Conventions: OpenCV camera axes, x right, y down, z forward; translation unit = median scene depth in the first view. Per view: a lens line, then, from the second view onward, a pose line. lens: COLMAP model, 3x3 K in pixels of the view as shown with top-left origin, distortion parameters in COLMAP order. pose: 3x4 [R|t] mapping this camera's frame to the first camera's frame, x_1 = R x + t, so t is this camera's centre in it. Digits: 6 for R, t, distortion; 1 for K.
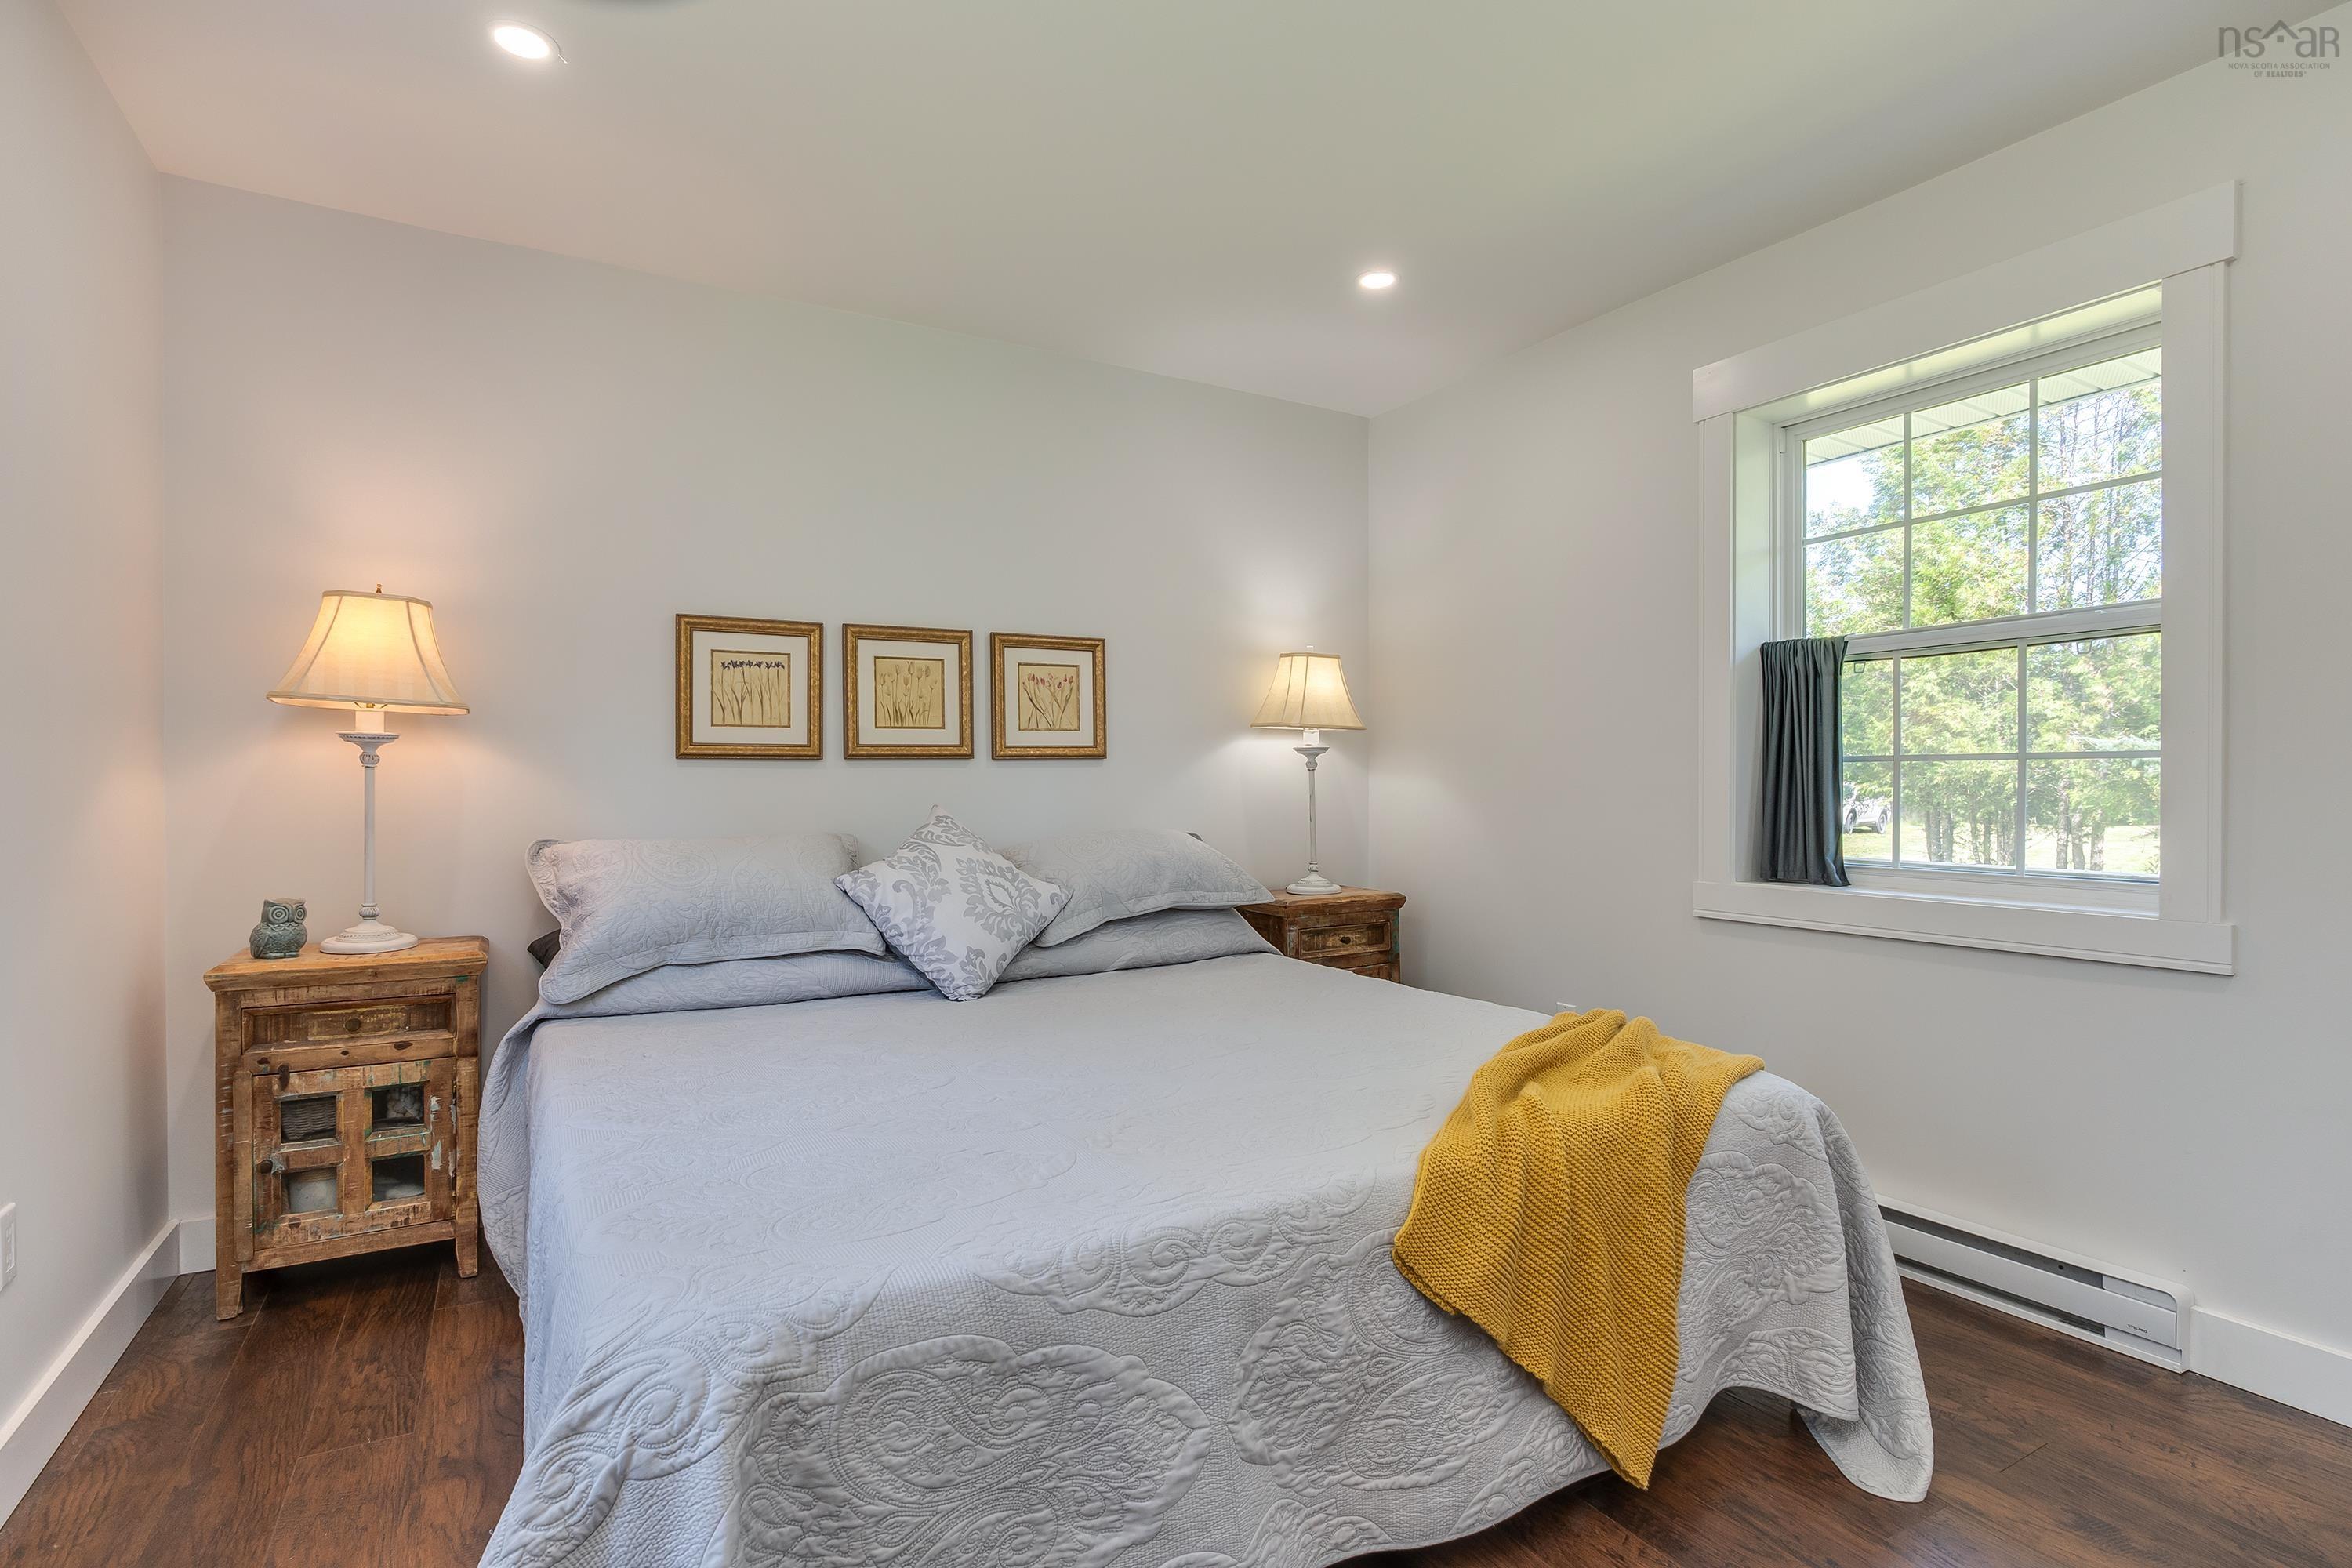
lens RADIAL K [[1163.4, 0, 1177.5], [0, 1163.4, 780.5], [0, 0, 1]] dist [-0.001619, 0.000969]
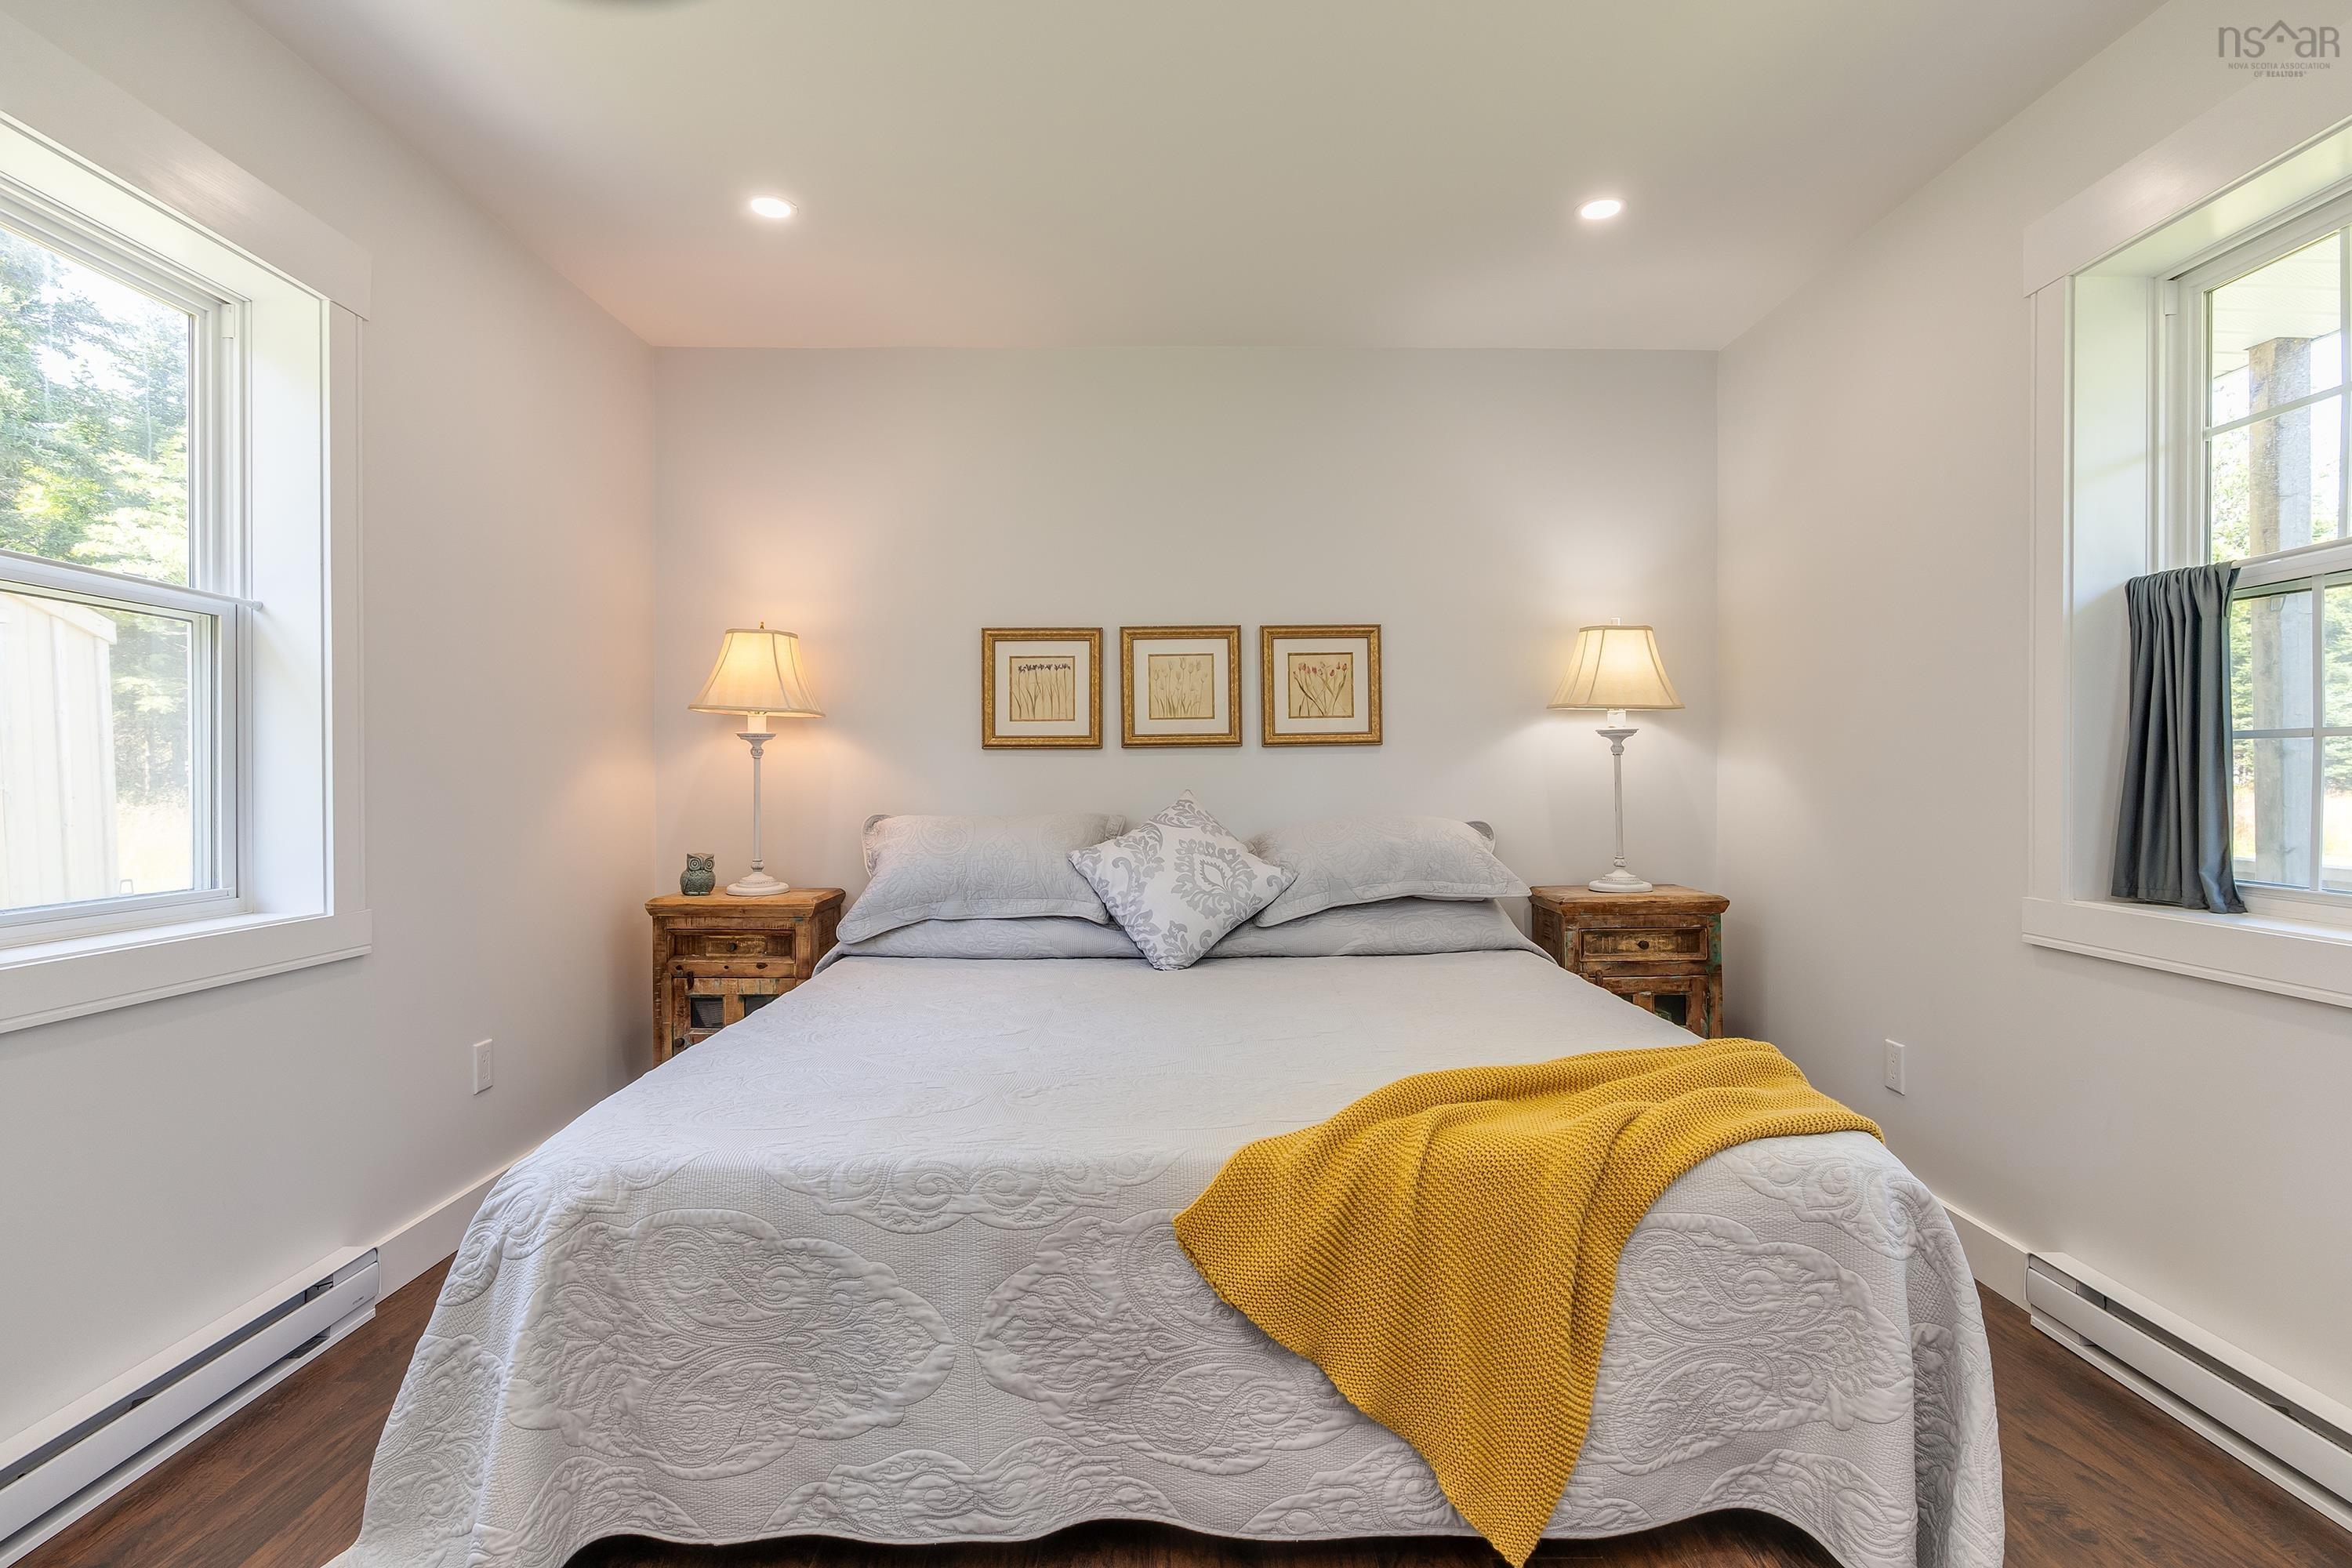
lens RADIAL K [[1161.4, 0, 1171.8], [0, 1161.4, 767.6], [0, 0, 1]] dist [-0.002966, 0.000887]
pose [[0.869121, -0.001813, -0.494597, 0.405673], [0.002361, 0.999997, 0.000484, -0.000048], [0.494594, -0.001588, 0.869122, 0.070889]]
